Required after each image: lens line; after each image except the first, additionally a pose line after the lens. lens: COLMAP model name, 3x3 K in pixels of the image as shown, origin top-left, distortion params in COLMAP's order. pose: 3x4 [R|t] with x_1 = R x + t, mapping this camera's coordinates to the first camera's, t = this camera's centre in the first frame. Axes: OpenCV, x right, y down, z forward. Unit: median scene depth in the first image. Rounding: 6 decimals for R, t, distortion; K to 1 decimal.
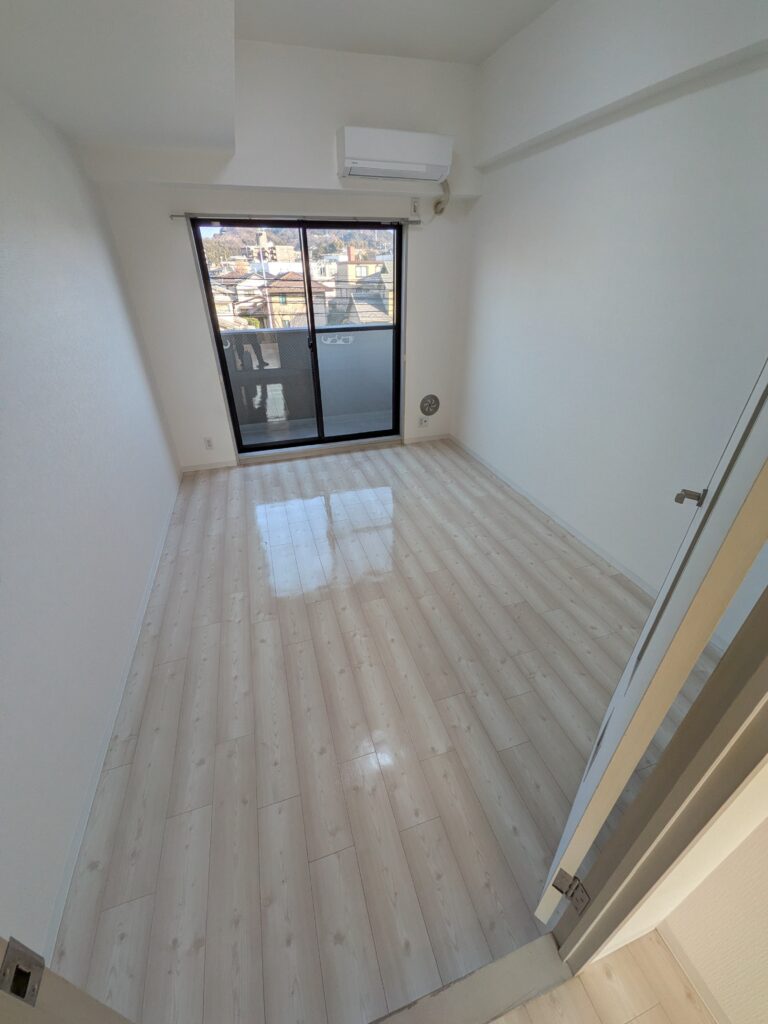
lens RADIAL K [[406.4, 0, 385.0], [0, 406.4, 515.6], [0, 0, 1]] dist [-0.004252, -0.000797]
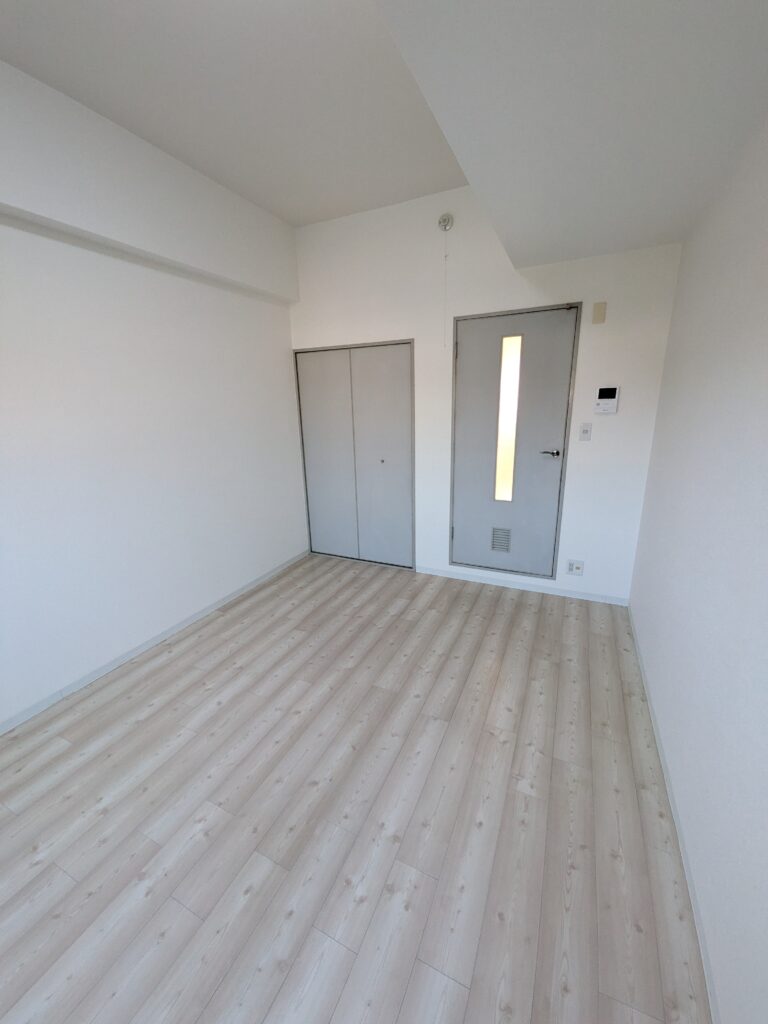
lens RADIAL K [[406.4, 0, 380.1], [0, 406.4, 513.3], [0, 0, 1]] dist [-0.004252, -0.000797]
pose [[-0.735060, -0.148950, 0.661439, -0.536665], [0.377850, 0.720032, 0.582051, -0.584785], [-0.562954, 0.677767, -0.472986, 1.095839]]
